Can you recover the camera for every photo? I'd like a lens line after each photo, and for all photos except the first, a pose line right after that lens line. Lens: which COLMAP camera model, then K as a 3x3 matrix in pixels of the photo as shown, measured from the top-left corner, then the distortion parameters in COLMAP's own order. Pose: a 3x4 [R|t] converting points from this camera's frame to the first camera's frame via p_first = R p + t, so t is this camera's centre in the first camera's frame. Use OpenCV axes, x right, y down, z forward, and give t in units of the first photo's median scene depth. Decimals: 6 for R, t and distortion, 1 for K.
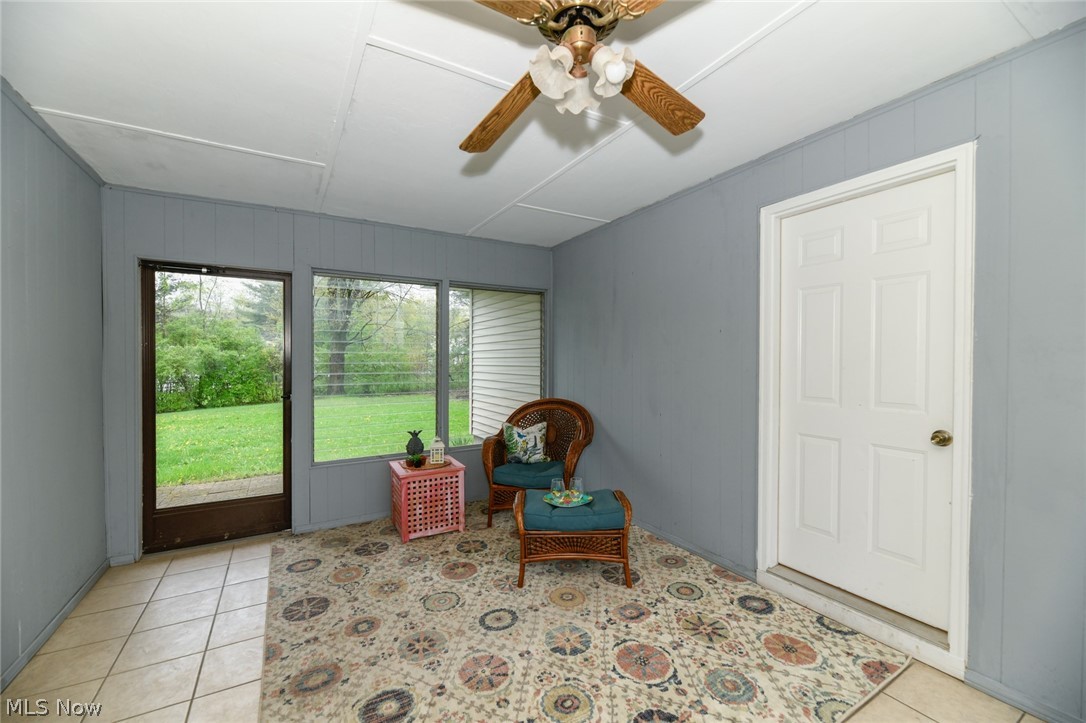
lens RADIAL K [[441.7, 0, 542.8], [0, 441.7, 367.7], [0, 0, 1]] dist [-0.000354, -0.000826]
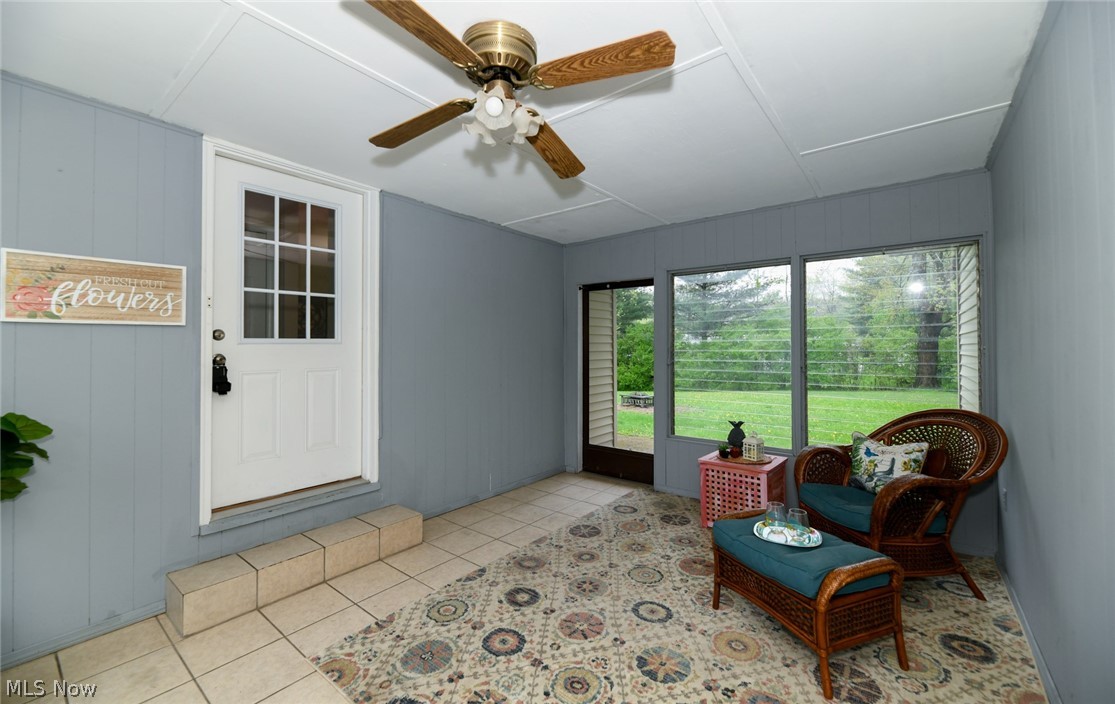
lens RADIAL K [[452.9, 0, 554.3], [0, 452.9, 341.5], [0, 0, 1]] dist [0.001107, -0.000166]
pose [[0.355974, -0.011444, -0.934426, 0.589363], [-0.014001, 0.999747, -0.017578, -0.010487], [0.934391, 0.019340, 0.355723, 0.320711]]
